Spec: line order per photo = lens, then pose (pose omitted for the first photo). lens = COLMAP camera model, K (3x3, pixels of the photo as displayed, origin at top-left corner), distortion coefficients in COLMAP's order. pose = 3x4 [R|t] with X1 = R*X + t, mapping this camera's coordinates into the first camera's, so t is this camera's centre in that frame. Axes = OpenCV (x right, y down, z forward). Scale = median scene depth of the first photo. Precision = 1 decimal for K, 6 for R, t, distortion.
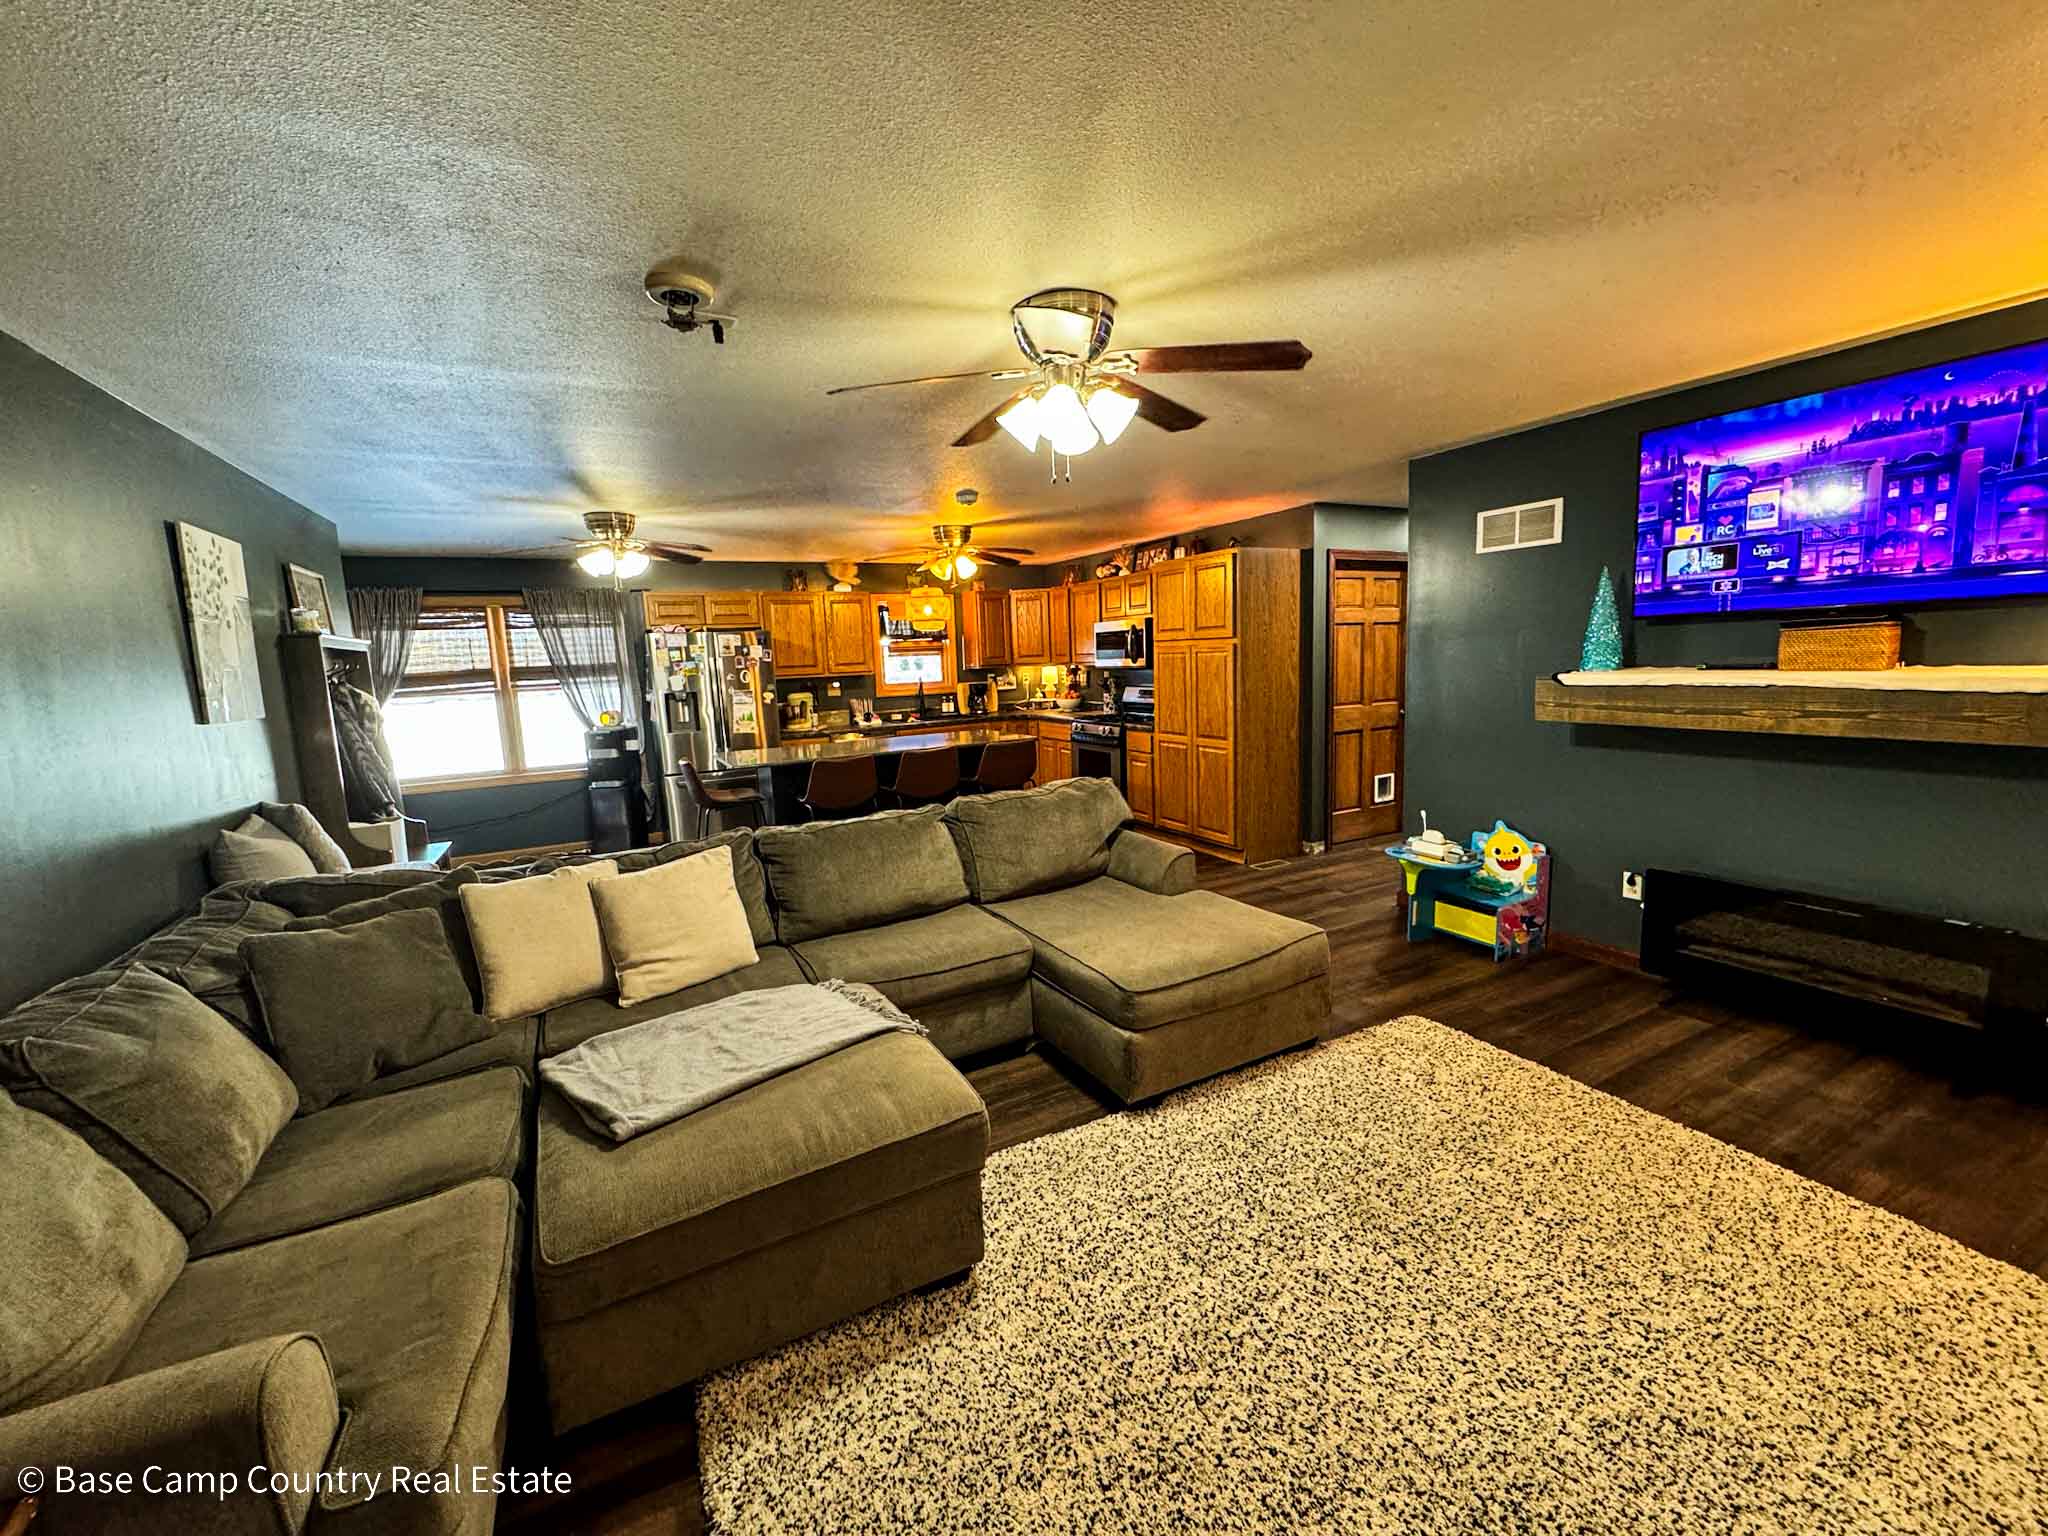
lens RADIAL K [[809.5, 0, 1022.9], [0, 809.5, 764.4], [0, 0, 1]] dist [-0.005015, 0.000925]
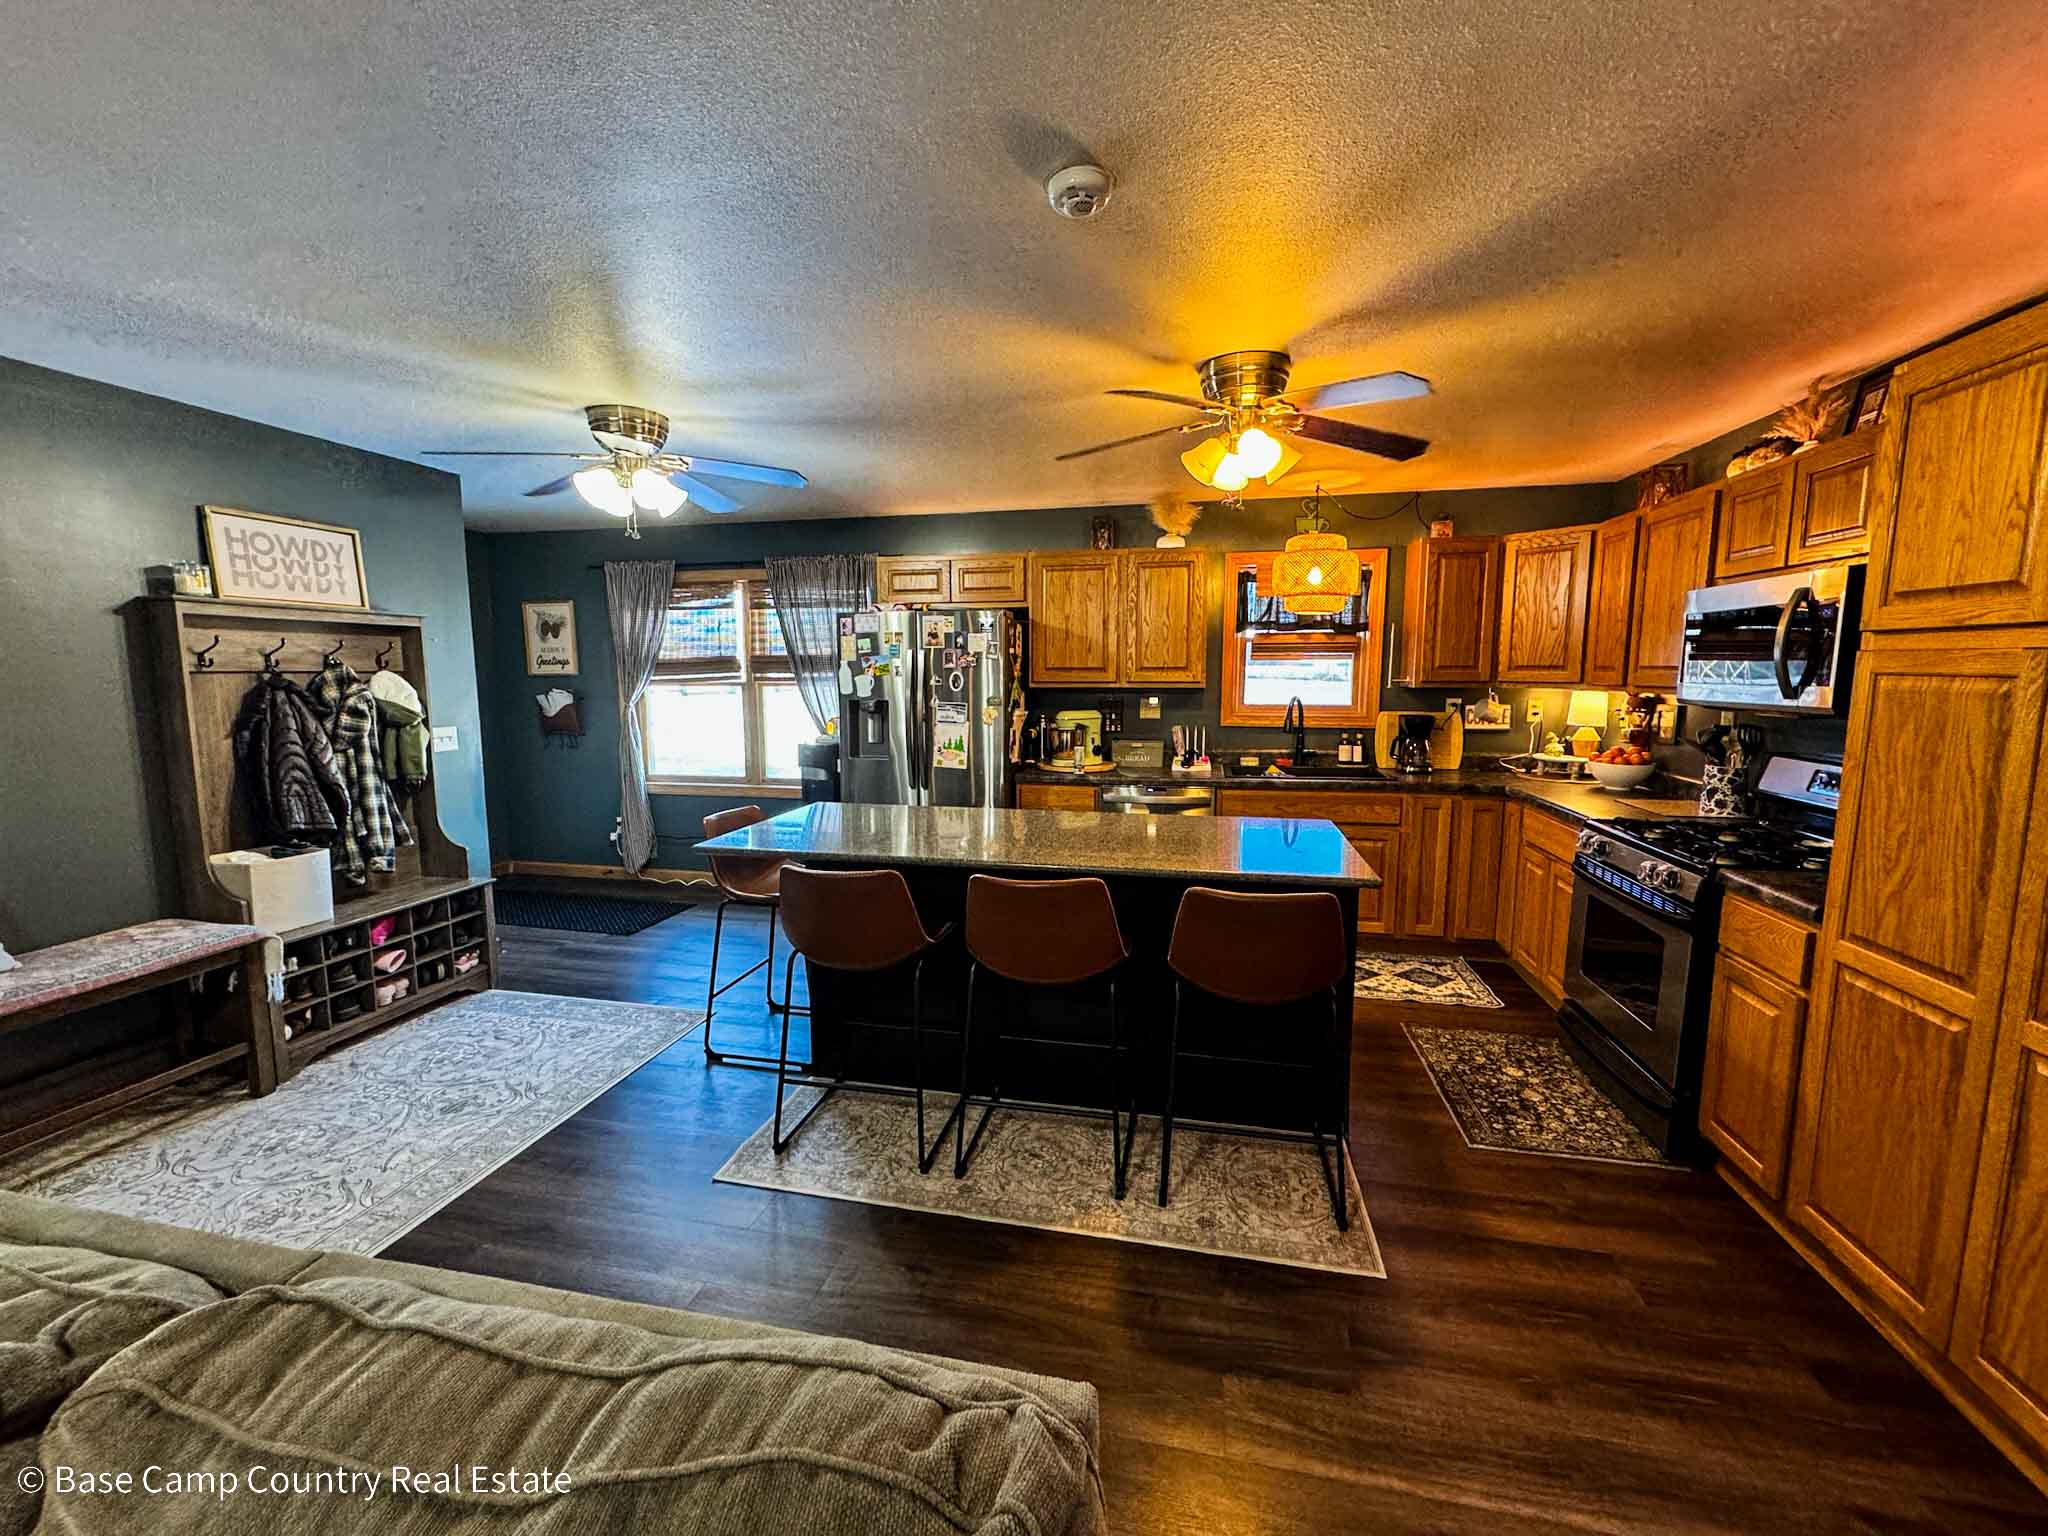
lens RADIAL K [[809.5, 0, 1025.7], [0, 809.5, 762.4], [0, 0, 1]] dist [-0.005015, 0.000925]
pose [[0.763008, 0.113800, -0.636293, 0.218525], [-0.116103, 0.992499, 0.038283, -0.144963], [0.635877, 0.044665, 0.770497, 1.041040]]
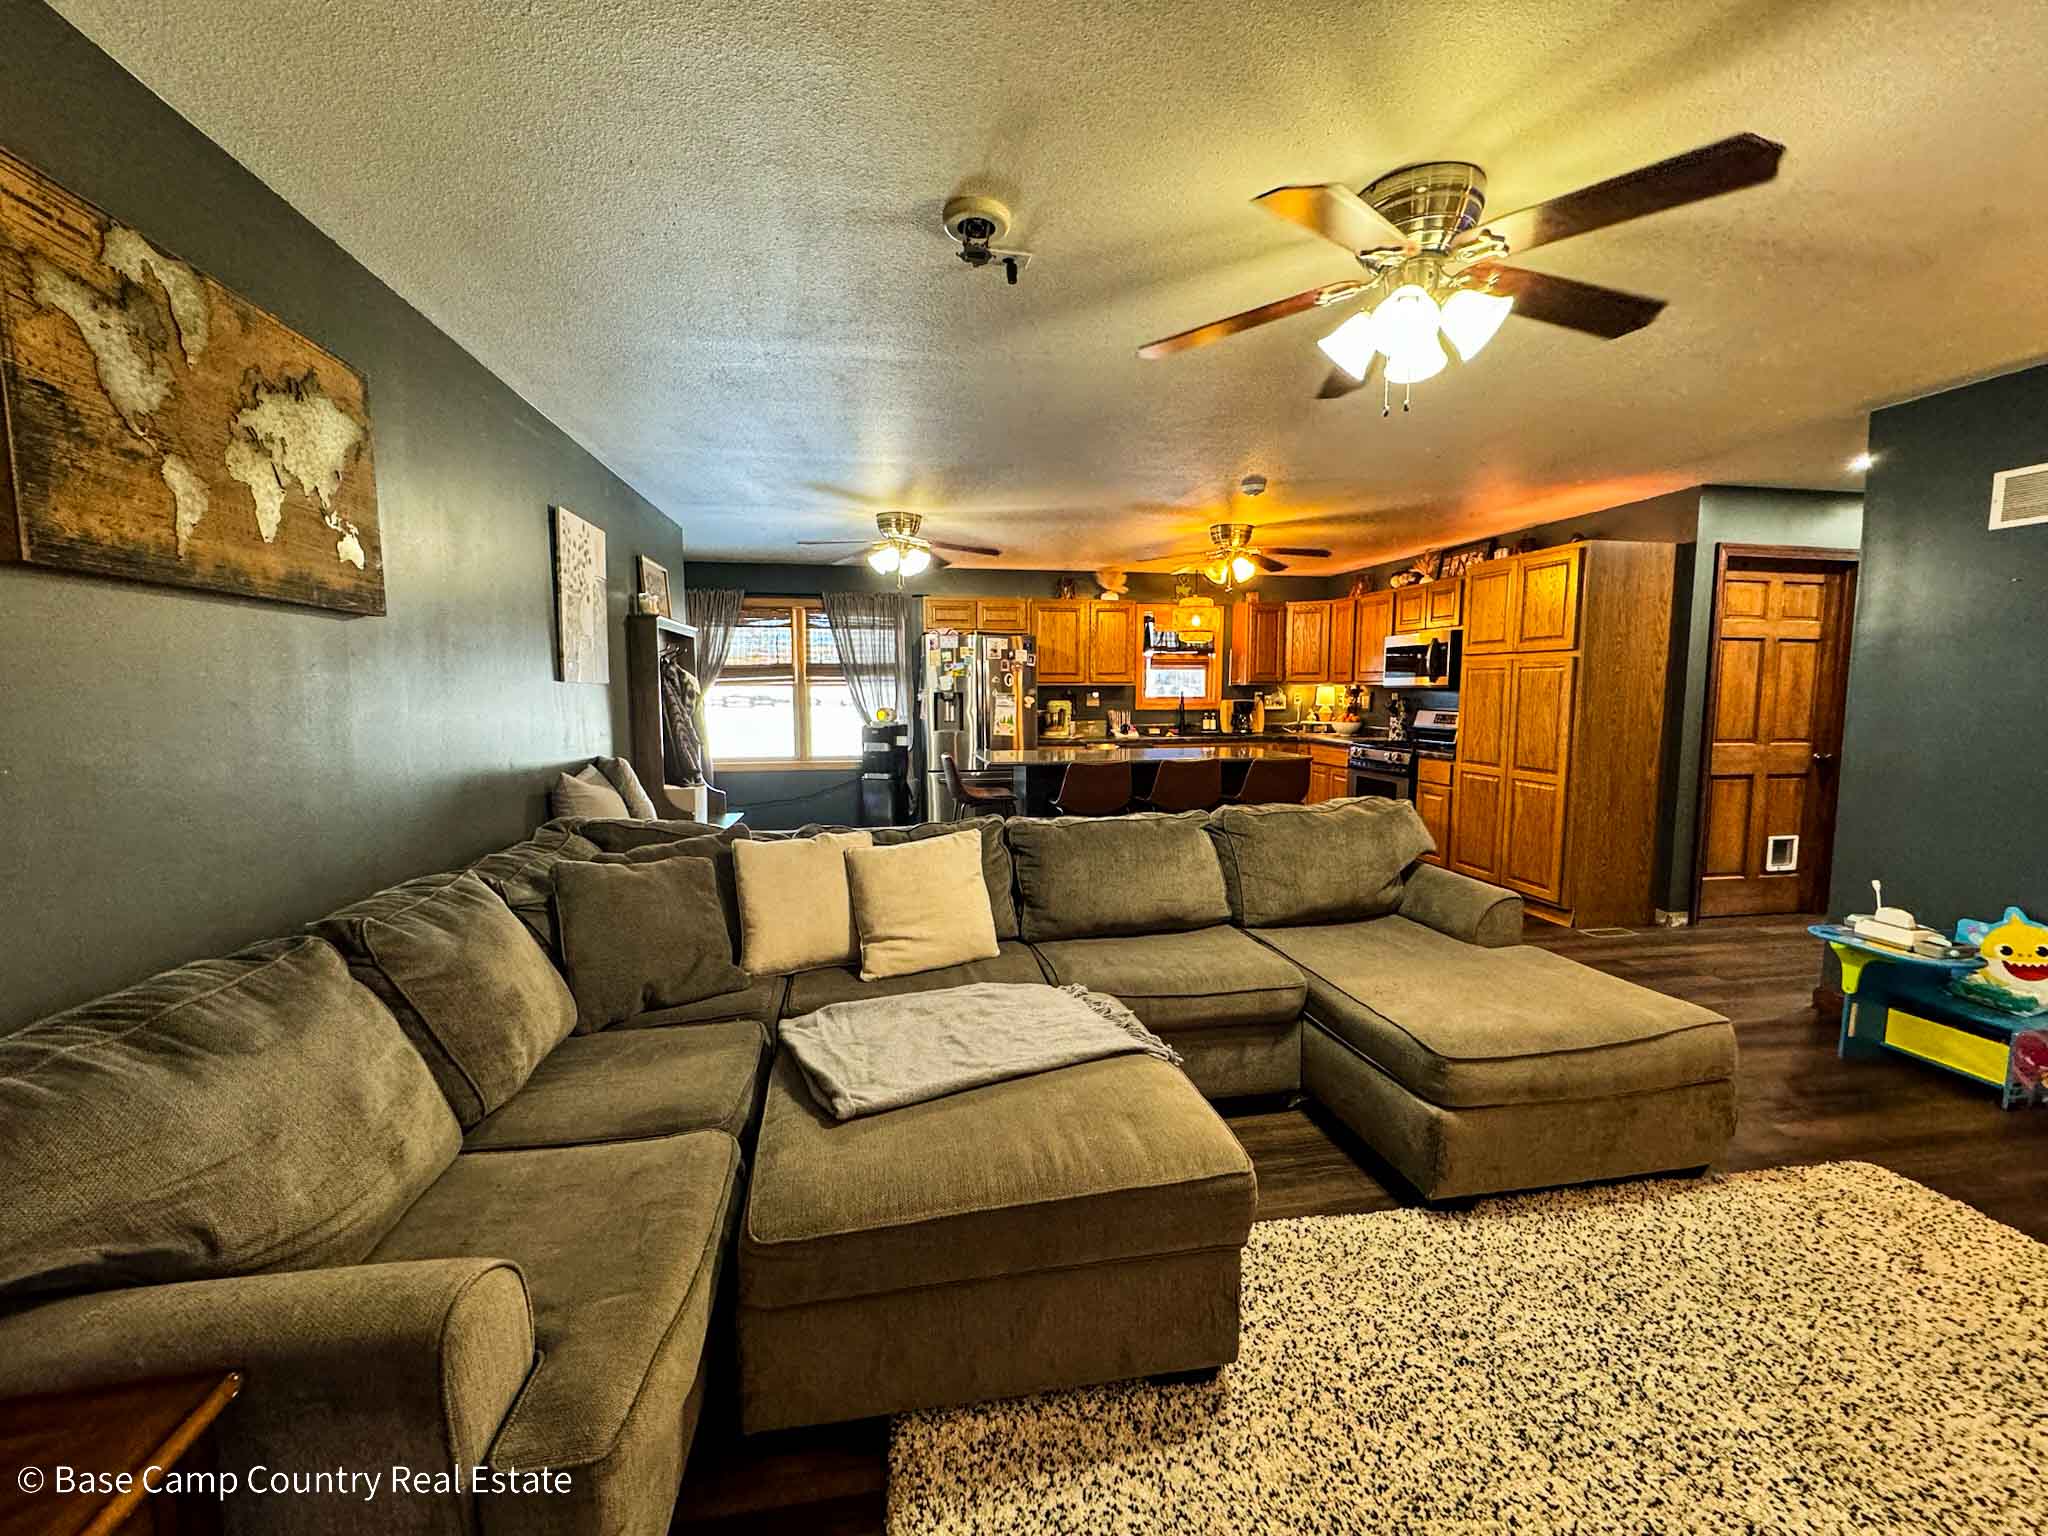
lens RADIAL K [[809.5, 0, 1022.2], [0, 809.5, 764.9], [0, 0, 1]] dist [-0.005015, 0.000925]
pose [[0.950809, 0.068621, -0.302083, -0.027659], [-0.079083, 0.996613, -0.022526, 0.035920], [0.299514, 0.045307, 0.953016, 0.086917]]
